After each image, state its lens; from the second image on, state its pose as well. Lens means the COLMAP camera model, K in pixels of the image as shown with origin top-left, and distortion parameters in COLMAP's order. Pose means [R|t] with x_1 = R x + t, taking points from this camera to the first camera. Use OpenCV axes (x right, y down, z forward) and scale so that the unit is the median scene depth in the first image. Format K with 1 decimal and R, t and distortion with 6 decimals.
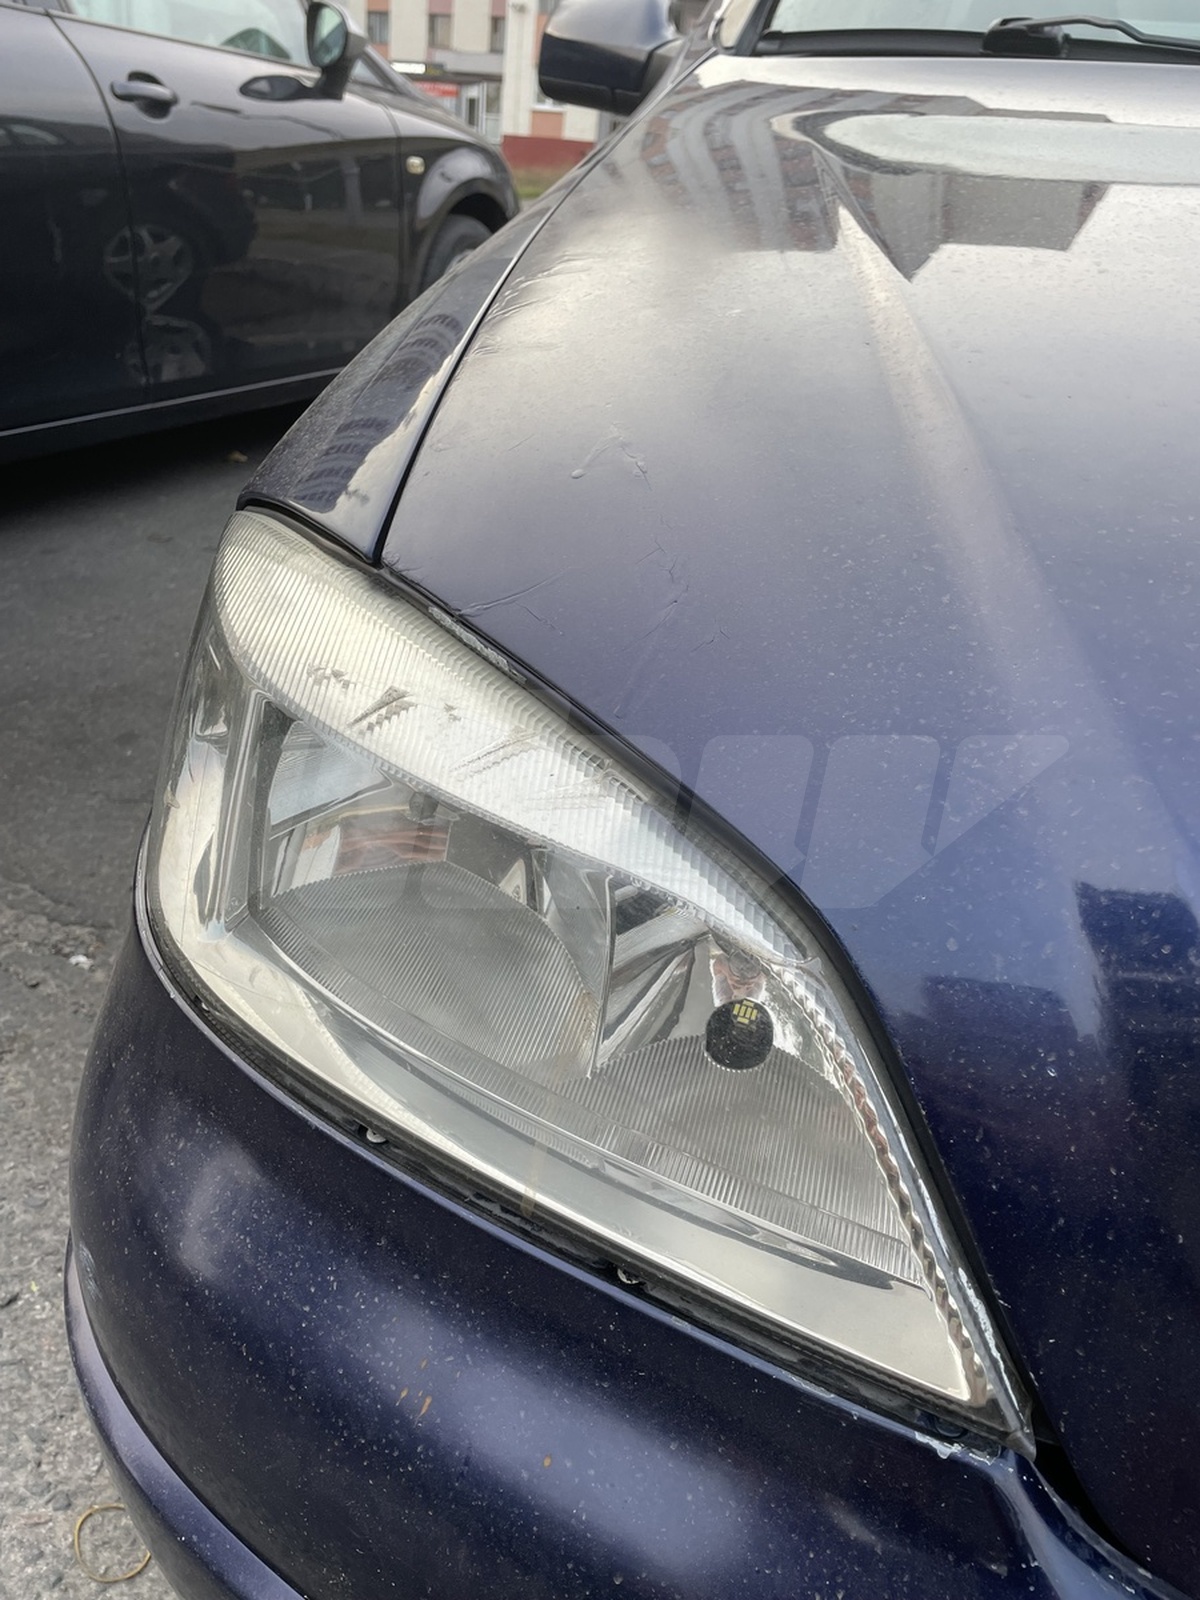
lens RADIAL K [[1214.0, 0, 599.9], [0, 1214.0, 788.2], [0, 0, 1]] dist [0.046493, -0.059360]
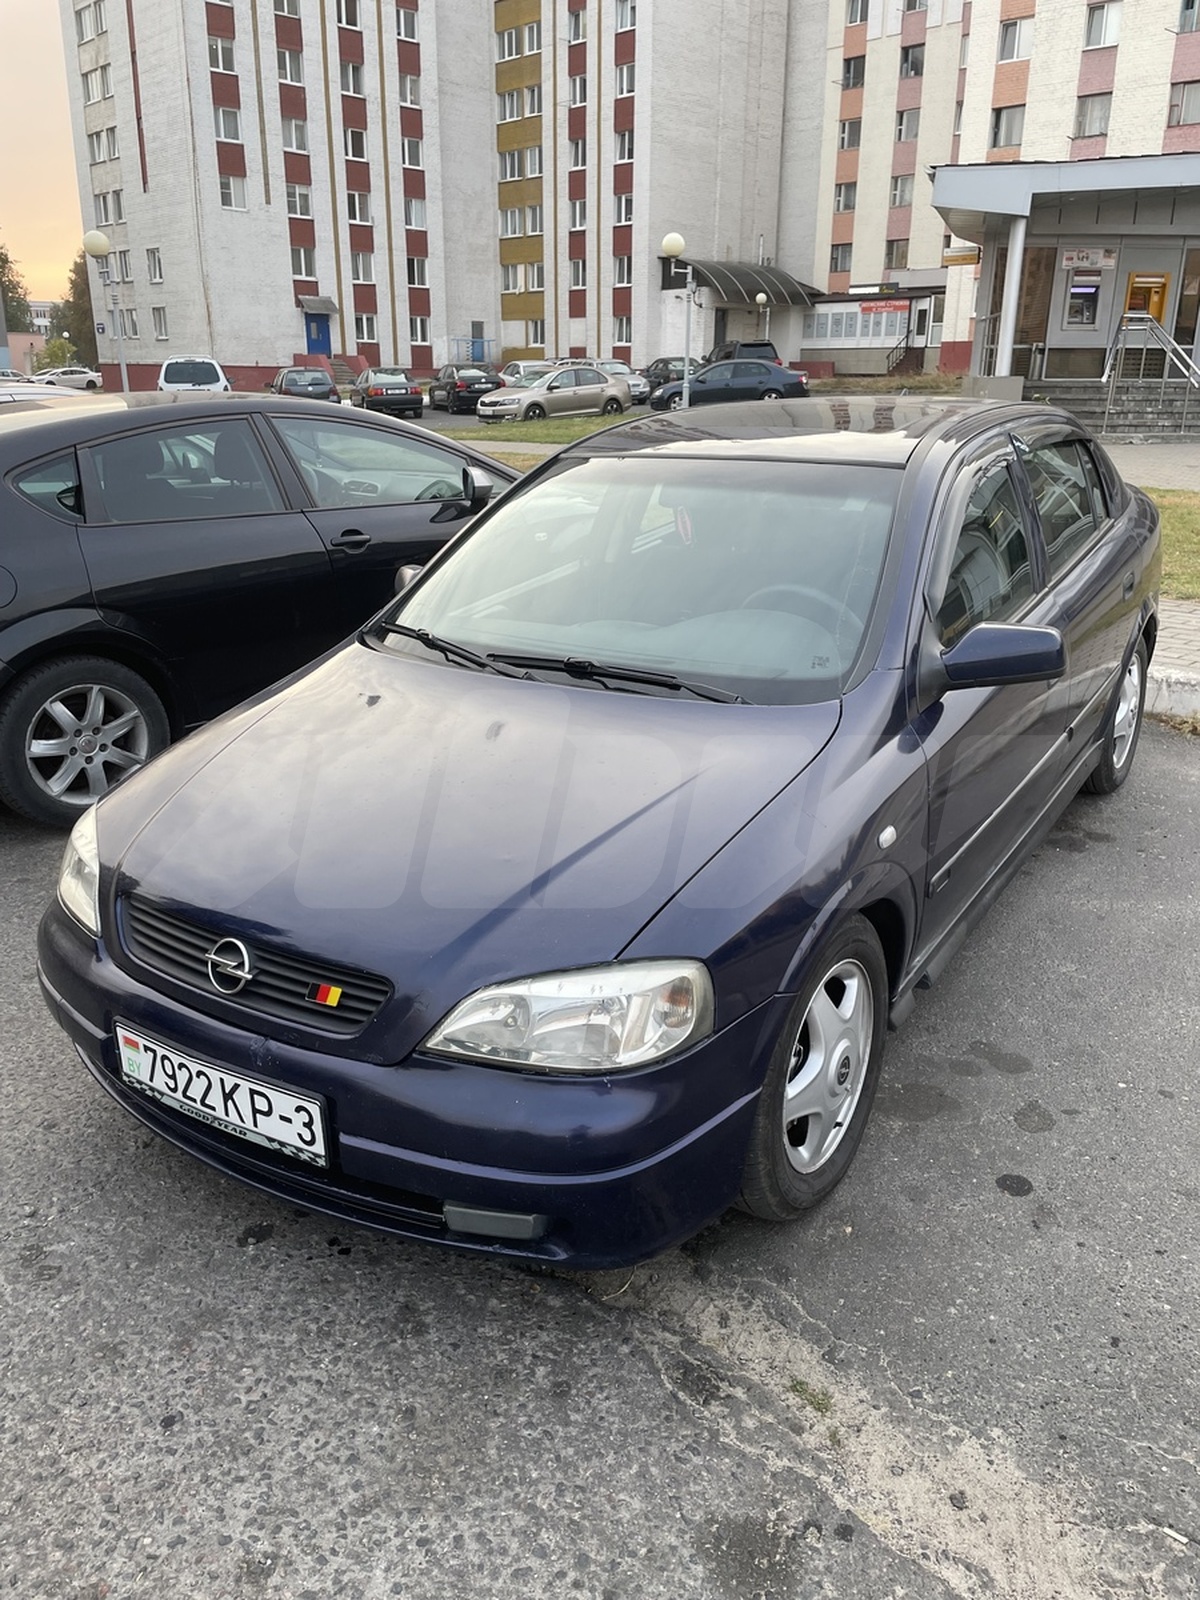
lens RADIAL K [[1214.0, 0, 605.3], [0, 1214.0, 794.5], [0, 0, 1]] dist [0.046493, -0.059360]
pose [[0.932200, 0.037947, -0.359950, 0.581773], [-0.084030, 0.990007, -0.113251, 0.020761], [0.352055, 0.135819, 0.926073, -0.486552]]
